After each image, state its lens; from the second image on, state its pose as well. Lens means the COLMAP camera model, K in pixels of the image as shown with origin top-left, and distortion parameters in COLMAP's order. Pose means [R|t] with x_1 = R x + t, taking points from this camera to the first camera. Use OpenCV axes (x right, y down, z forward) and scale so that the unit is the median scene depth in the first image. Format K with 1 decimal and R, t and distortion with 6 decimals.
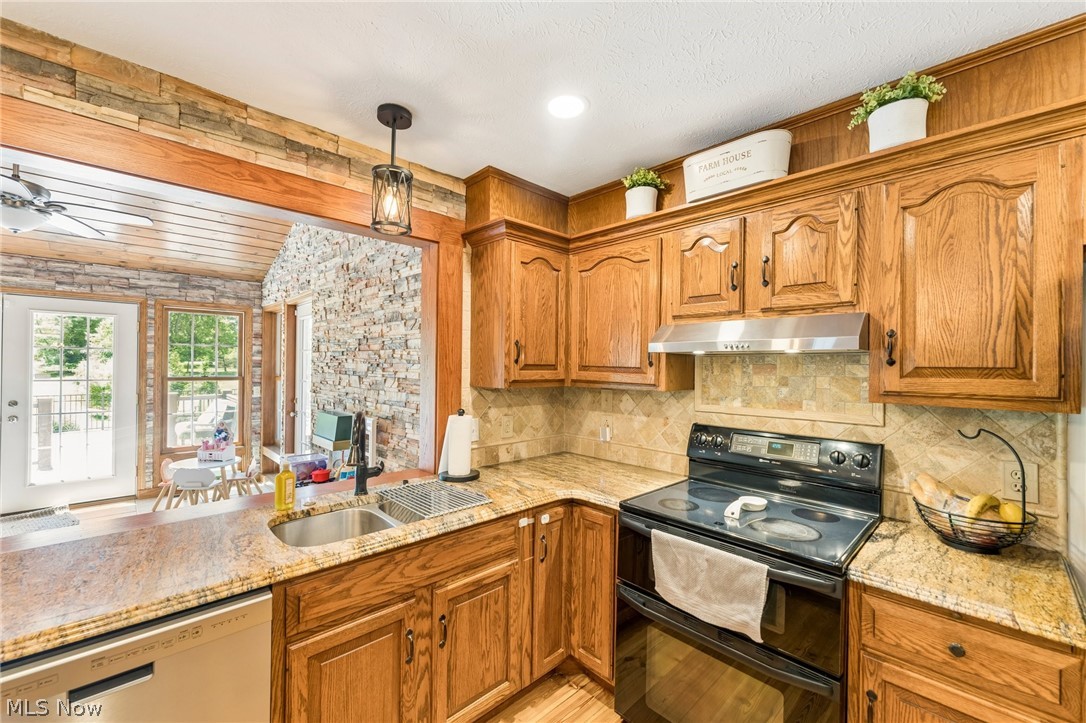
lens RADIAL K [[438.3, 0, 546.3], [0, 438.3, 364.2], [0, 0, 1]] dist [-0.003531, 0.000007]
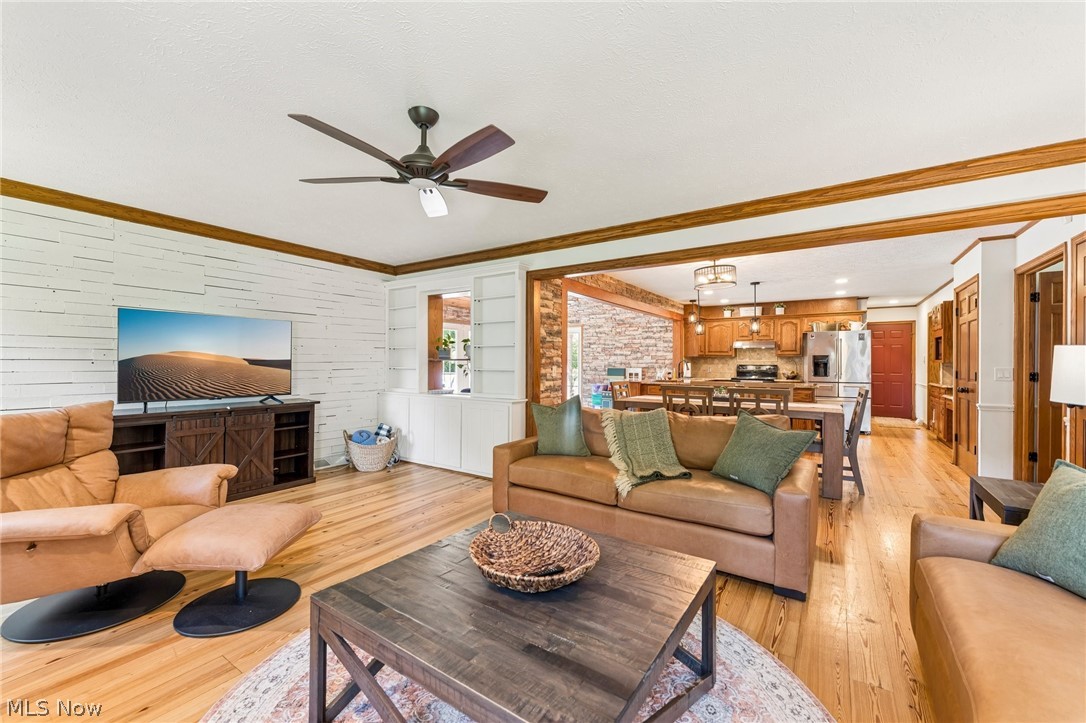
lens RADIAL K [[438.3, 0, 536.2], [0, 438.3, 363.4], [0, 0, 1]] dist [-0.003531, 0.000007]
pose [[0.978943, -0.007986, 0.203976, -2.413343], [0.006604, 0.999950, 0.007457, 0.079046], [-0.204025, -0.005953, 0.978947, -2.744809]]
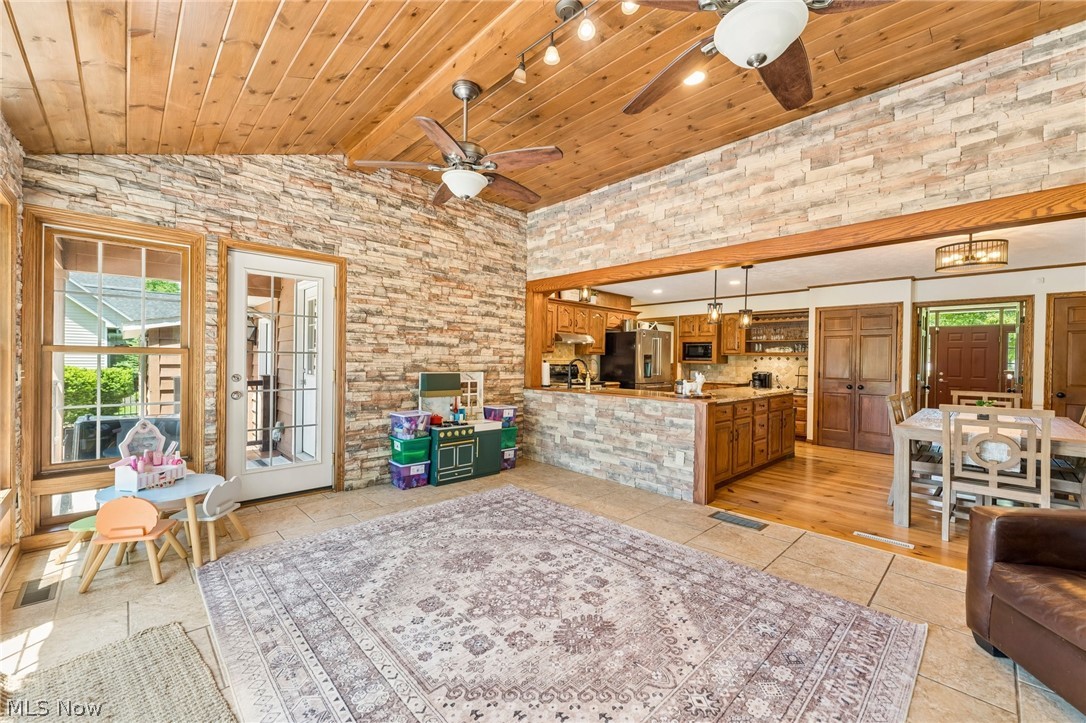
lens RADIAL K [[438.3, 0, 544.2], [0, 438.3, 361.2], [0, 0, 1]] dist [-0.003531, 0.000007]
pose [[0.001565, -0.012650, 0.999919, -2.749543], [-0.020431, 0.999711, 0.012679, 0.074309], [-0.999790, -0.020449, 0.001306, 0.990736]]
